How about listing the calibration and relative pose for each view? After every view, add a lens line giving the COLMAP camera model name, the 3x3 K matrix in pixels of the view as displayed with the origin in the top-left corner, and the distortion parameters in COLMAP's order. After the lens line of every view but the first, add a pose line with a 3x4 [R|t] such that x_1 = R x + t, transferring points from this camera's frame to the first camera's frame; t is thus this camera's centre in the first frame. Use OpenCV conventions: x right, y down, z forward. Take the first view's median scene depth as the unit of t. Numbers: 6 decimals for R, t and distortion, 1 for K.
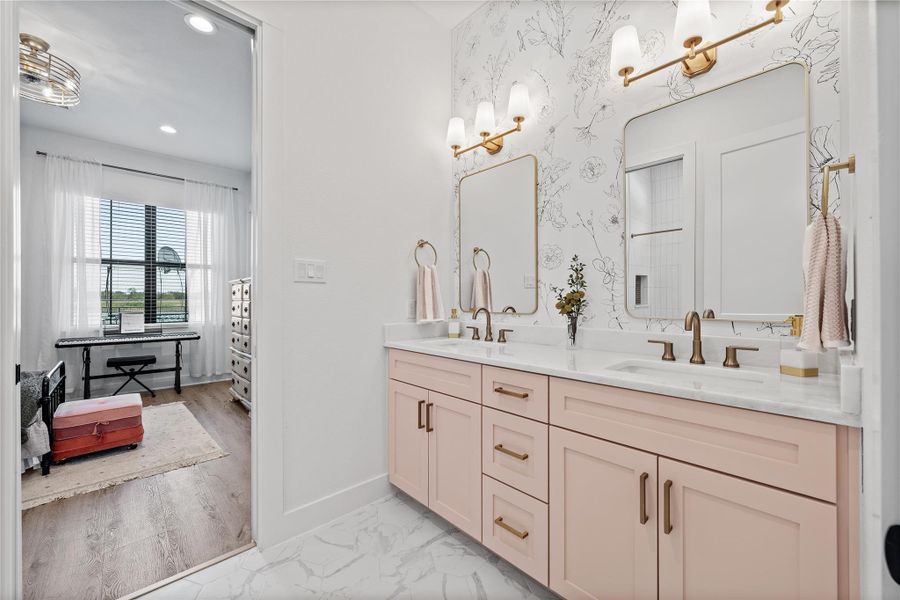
lens RADIAL K [[348.7, 0, 451.5], [0, 348.7, 298.6], [0, 0, 1]] dist [-0.000147, -0.000082]
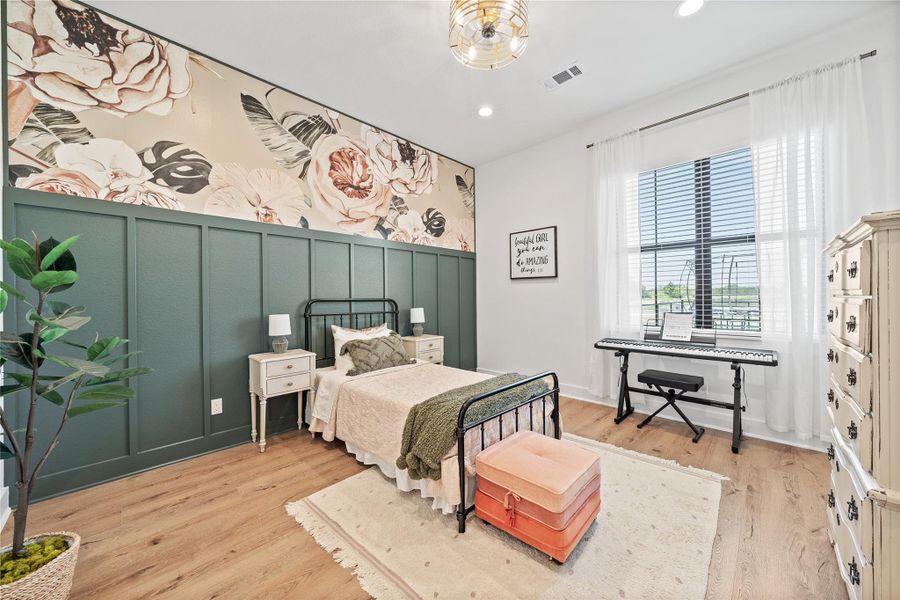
lens RADIAL K [[327.4, 0, 449.1], [0, 327.4, 298.4], [0, 0, 1]] dist [-0.002590, -0.000021]
pose [[0.040466, 0.002259, -0.999178, -0.241002], [0.012344, 0.999920, 0.002761, 0.001834], [0.999105, -0.012445, 0.040435, 0.489329]]
